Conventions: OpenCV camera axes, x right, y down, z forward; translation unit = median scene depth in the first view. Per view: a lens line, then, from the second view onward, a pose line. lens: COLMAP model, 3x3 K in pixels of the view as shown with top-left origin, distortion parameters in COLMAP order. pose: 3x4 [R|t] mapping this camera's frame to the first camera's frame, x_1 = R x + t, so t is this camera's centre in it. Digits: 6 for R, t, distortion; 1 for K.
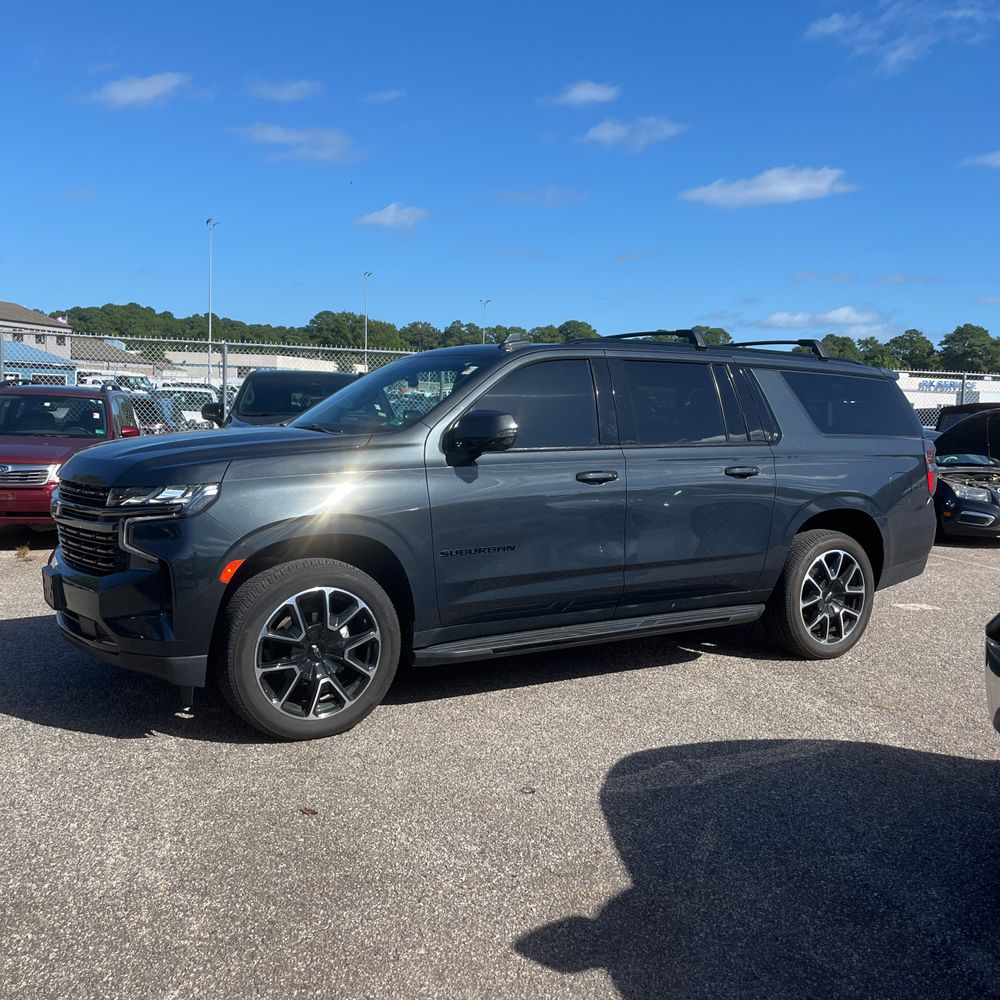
lens RADIAL K [[1009.0, 0, 510.3], [0, 1009.0, 490.4], [0, 0, 1]] dist [0.027225, 0.000000]
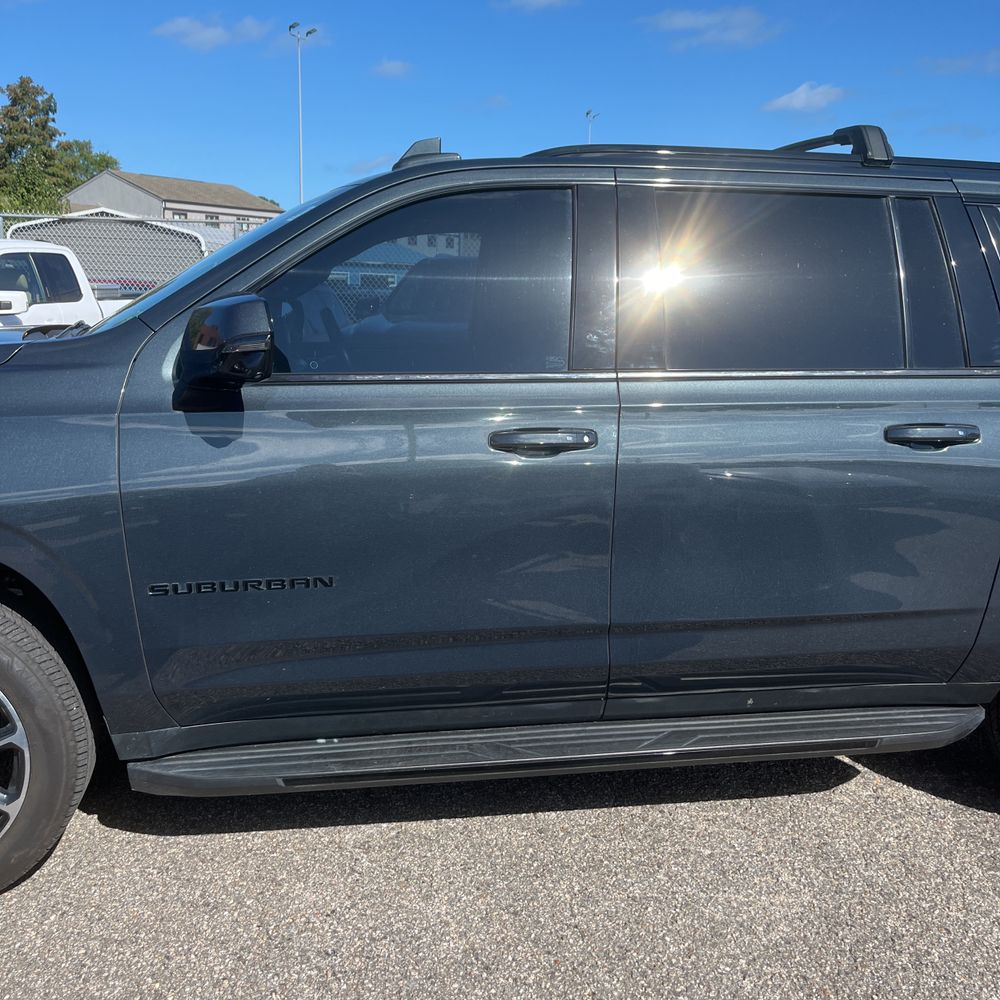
lens RADIAL K [[1009.0, 0, 504.2], [0, 1009.0, 503.2], [0, 0, 1]] dist [0.027225, 0.000000]
pose [[0.926433, 0.071728, -0.369564, 0.115335], [-0.031260, 0.992948, 0.114357, -0.017535], [0.375161, -0.094391, 0.922141, 0.261245]]
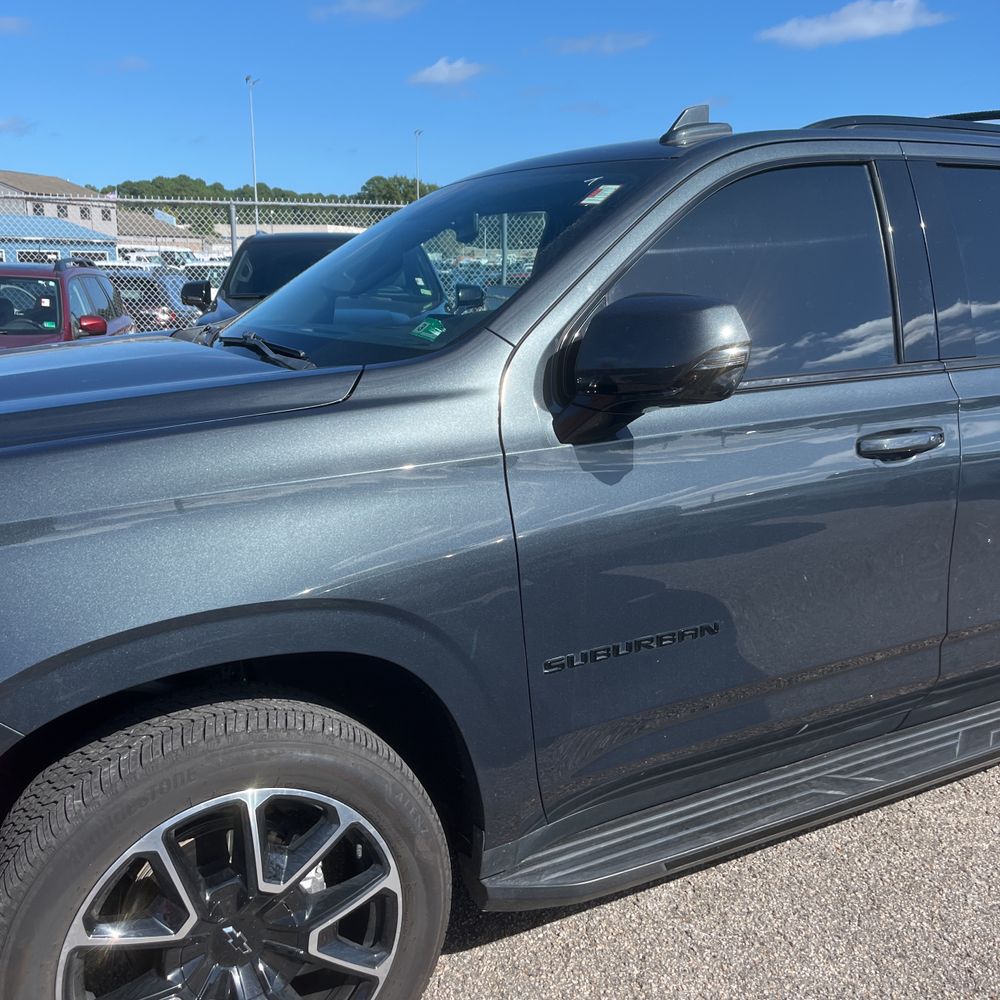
lens RADIAL K [[1009.0, 0, 498.5], [0, 1009.0, 506.9], [0, 0, 1]] dist [0.027225, 0.000000]
pose [[0.997294, -0.011766, -0.072571, -0.024631], [0.022053, 0.989531, 0.142626, -0.024229], [0.070134, -0.143841, 0.987113, 0.262332]]
